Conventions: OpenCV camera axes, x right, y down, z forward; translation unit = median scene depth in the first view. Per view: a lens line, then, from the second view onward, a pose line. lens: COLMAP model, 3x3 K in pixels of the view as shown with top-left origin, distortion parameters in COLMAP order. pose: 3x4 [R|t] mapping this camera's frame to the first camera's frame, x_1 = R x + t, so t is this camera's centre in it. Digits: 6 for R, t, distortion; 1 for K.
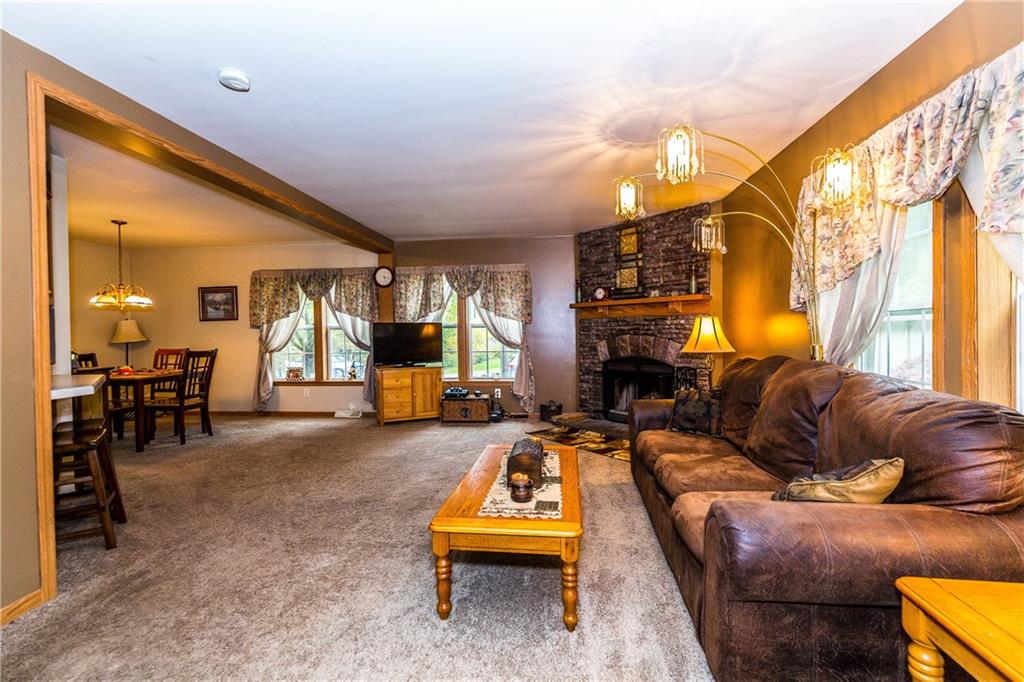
lens RADIAL K [[443.2, 0, 516.2], [0, 443.2, 338.8], [0, 0, 1]] dist [0.001413, 0.000330]
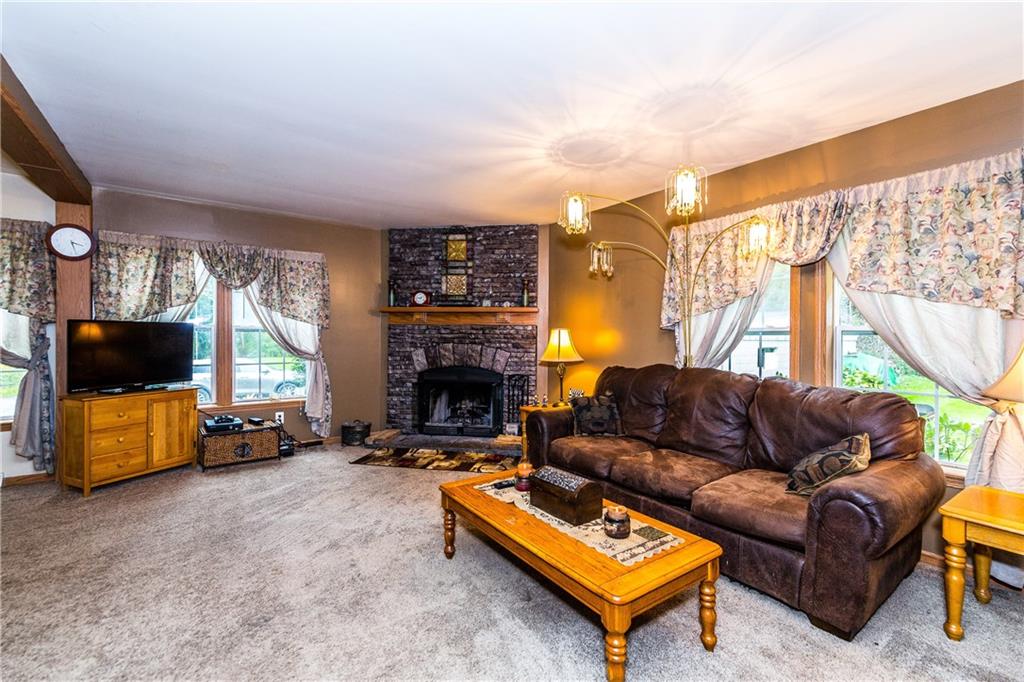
lens RADIAL K [[443.2, 0, 516.2], [0, 443.2, 338.8], [0, 0, 1]] dist [0.001413, 0.000330]
pose [[0.741299, 0.012407, 0.671060, -0.281701], [-0.006317, 0.999914, -0.011508, -0.008140], [-0.671145, 0.004292, 0.741313, 0.178134]]
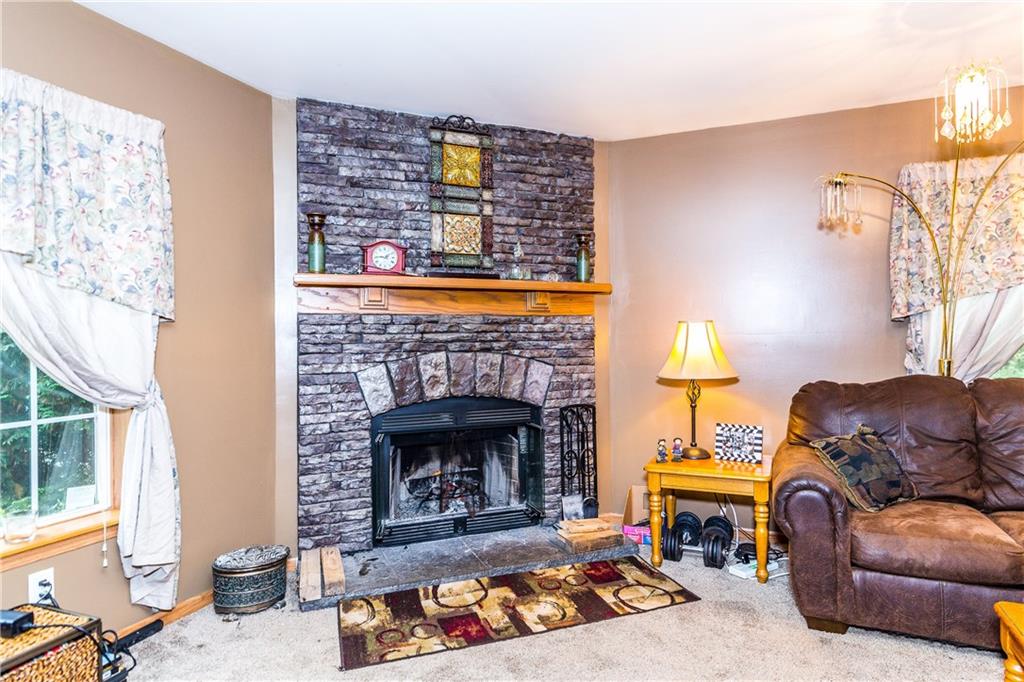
lens RADIAL K [[589.2, 0, 511.7], [0, 589.2, 334.1], [0, 0, 1]] dist [0.005062, 0.001084]
pose [[0.290253, 0.011575, 0.956880, -0.324756], [0.017320, 0.999700, -0.017347, -0.015075], [-0.956793, 0.021608, 0.289965, 0.713239]]
